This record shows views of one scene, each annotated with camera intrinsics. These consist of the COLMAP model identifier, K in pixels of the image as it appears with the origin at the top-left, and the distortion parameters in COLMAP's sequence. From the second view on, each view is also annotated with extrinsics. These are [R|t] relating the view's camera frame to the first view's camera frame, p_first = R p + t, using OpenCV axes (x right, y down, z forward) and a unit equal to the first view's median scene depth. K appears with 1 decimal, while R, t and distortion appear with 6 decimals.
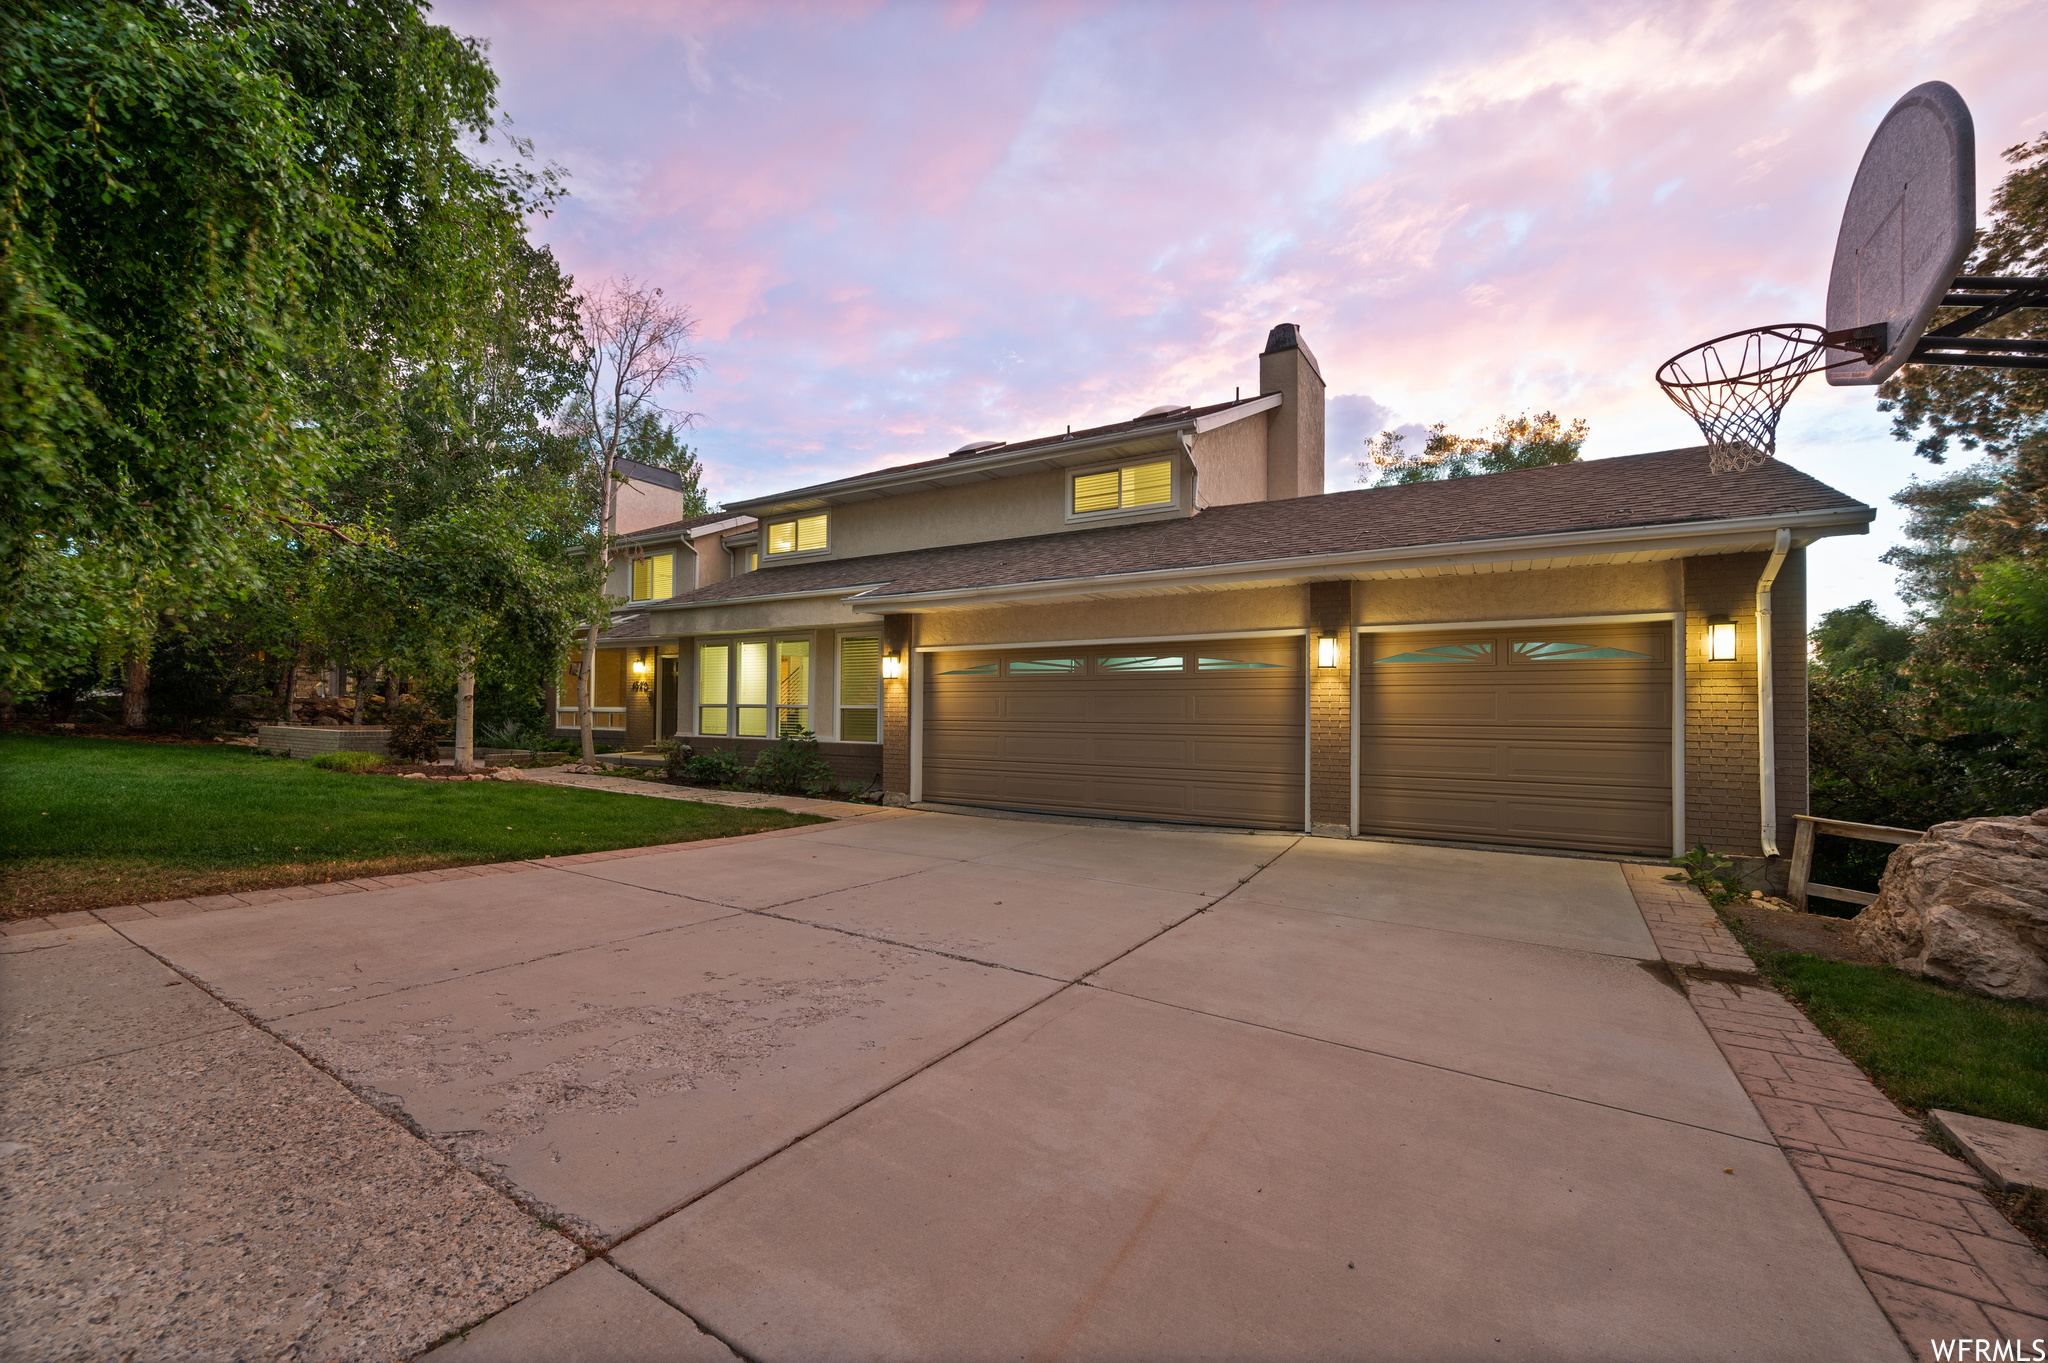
lens RADIAL K [[827.7, 0, 1032.5], [0, 827.7, 699.1], [0, 0, 1]] dist [0.001660, -0.000037]
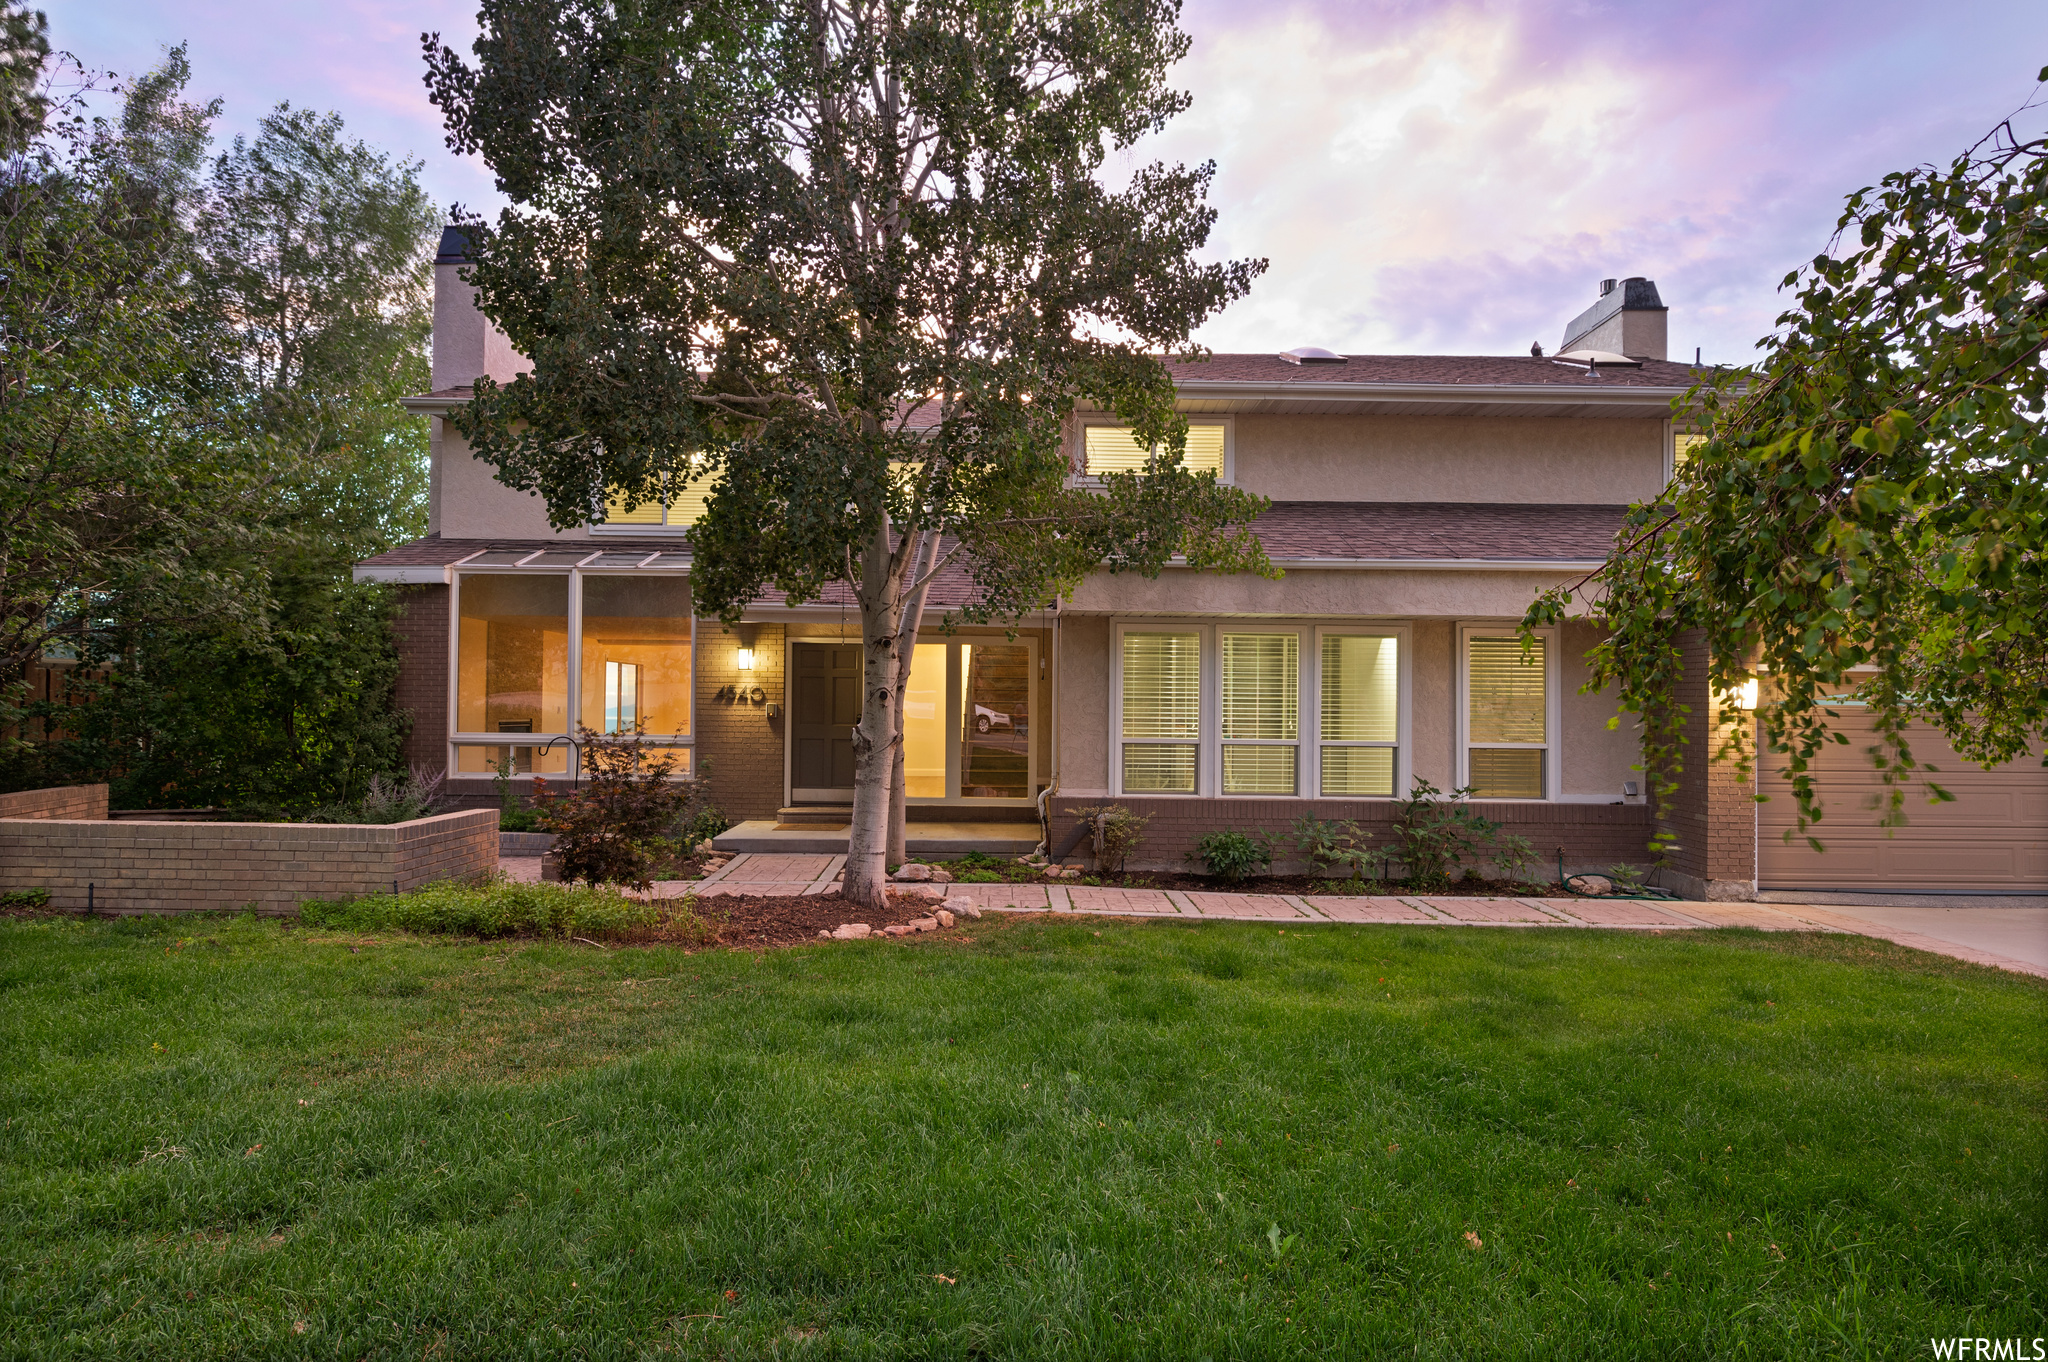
lens RADIAL K [[1021.5, 0, 1023.2], [0, 1021.5, 697.8], [0, 0, 1]] dist [-0.001530, 0.000053]
pose [[0.858722, 0.007062, 0.512393, -0.920321], [-0.010766, 0.999933, 0.004260, -0.026467], [-0.512328, -0.009175, 0.858741, 0.505935]]
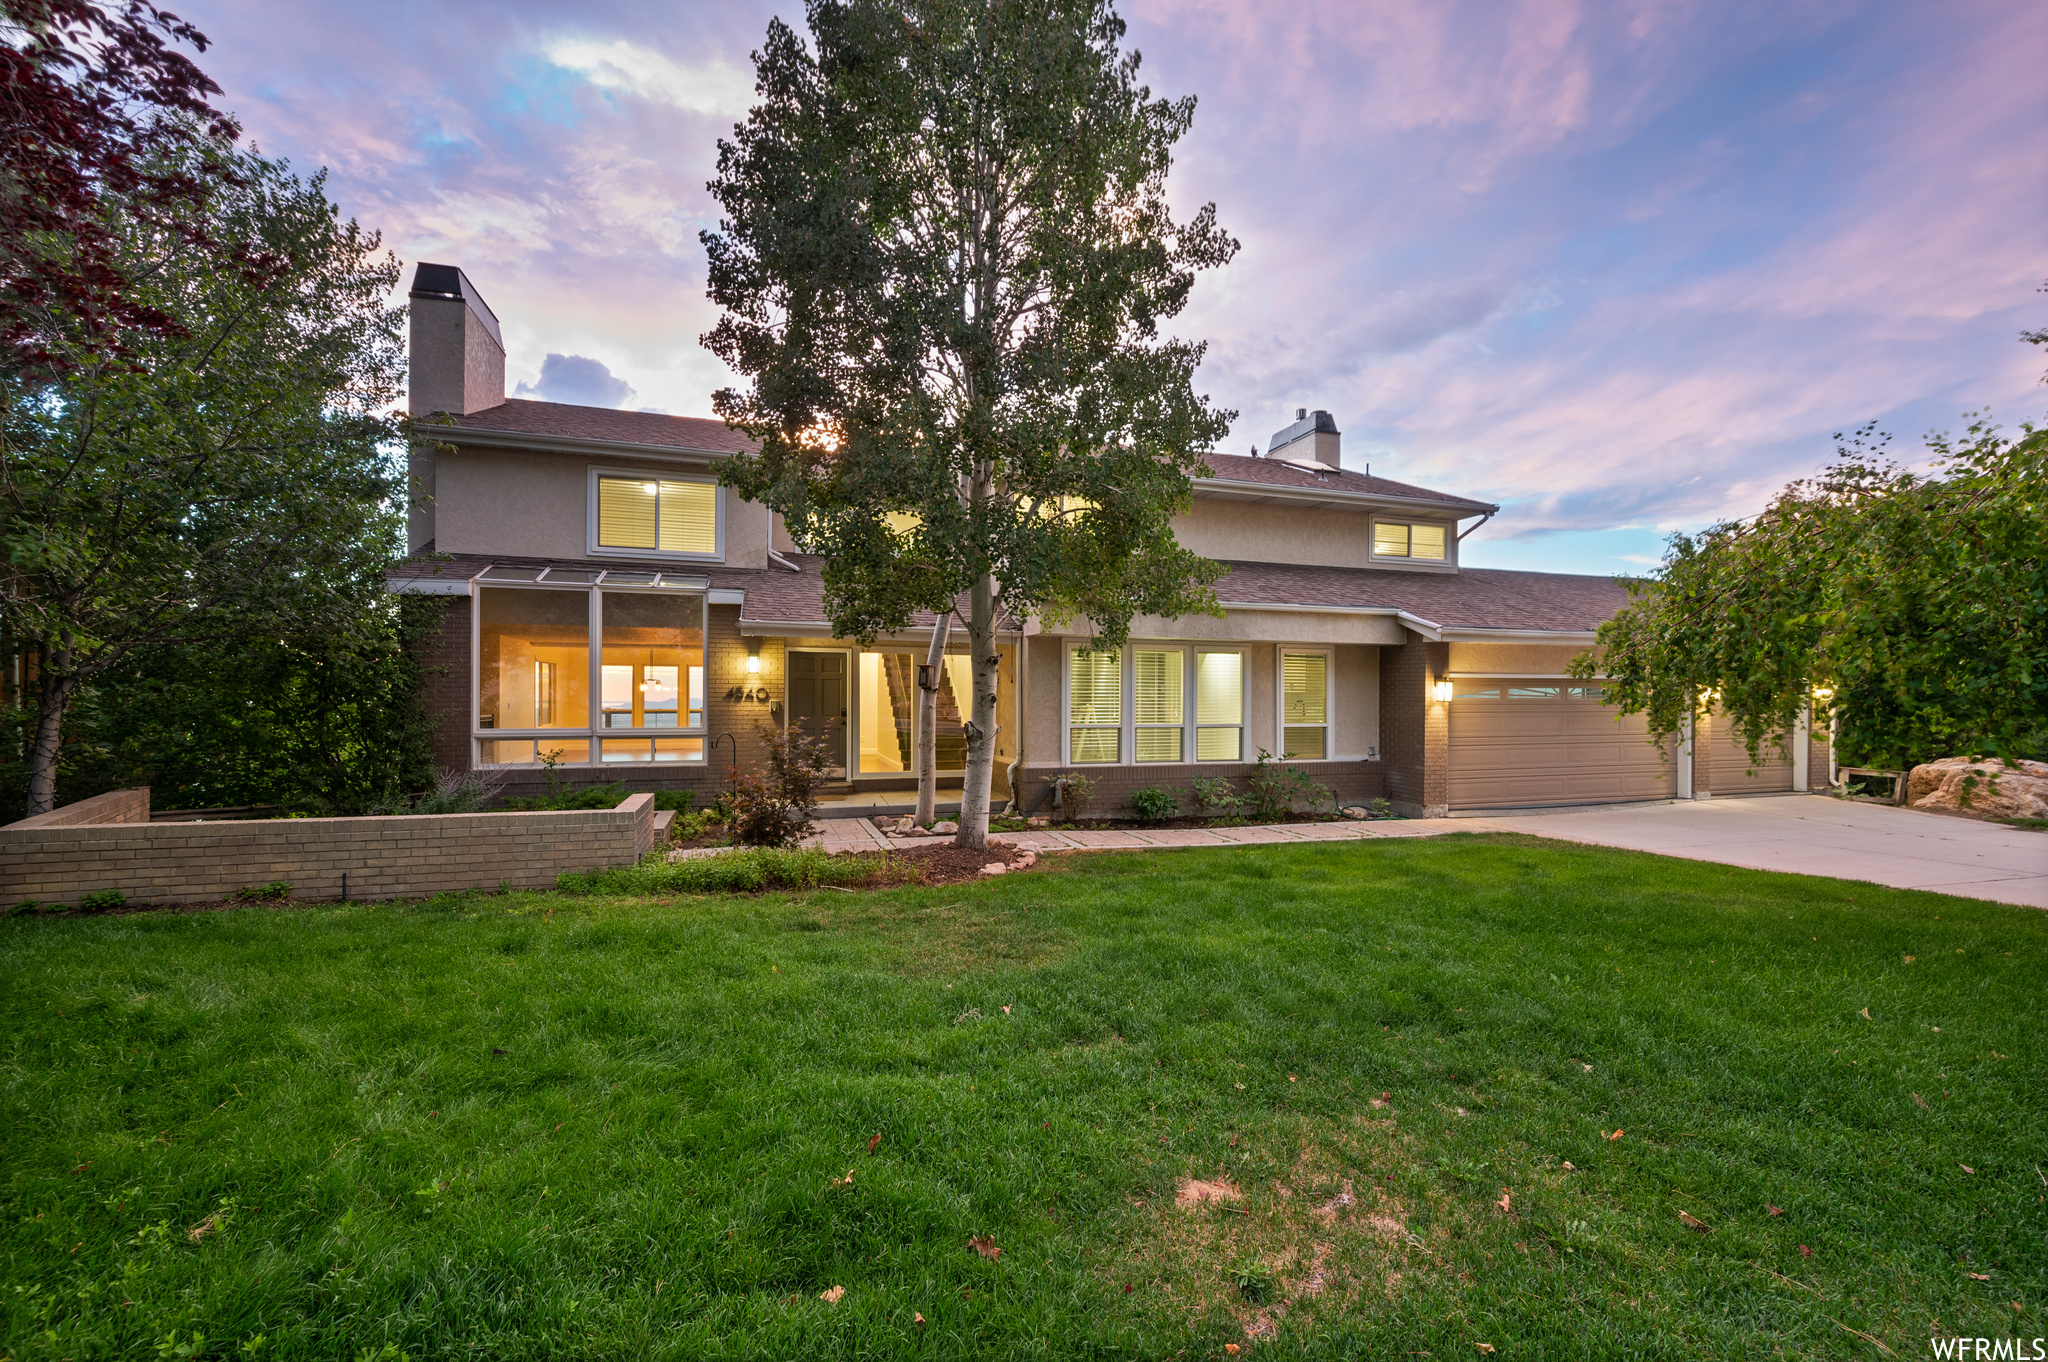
lens RADIAL K [[827.7, 0, 1032.5], [0, 827.7, 698.6], [0, 0, 1]] dist [0.001660, -0.000037]
pose [[0.660241, -0.007014, 0.751021, -1.144159], [-0.009273, 0.999804, 0.017490, -0.035939], [-0.750996, -0.018512, 0.660047, 0.584526]]
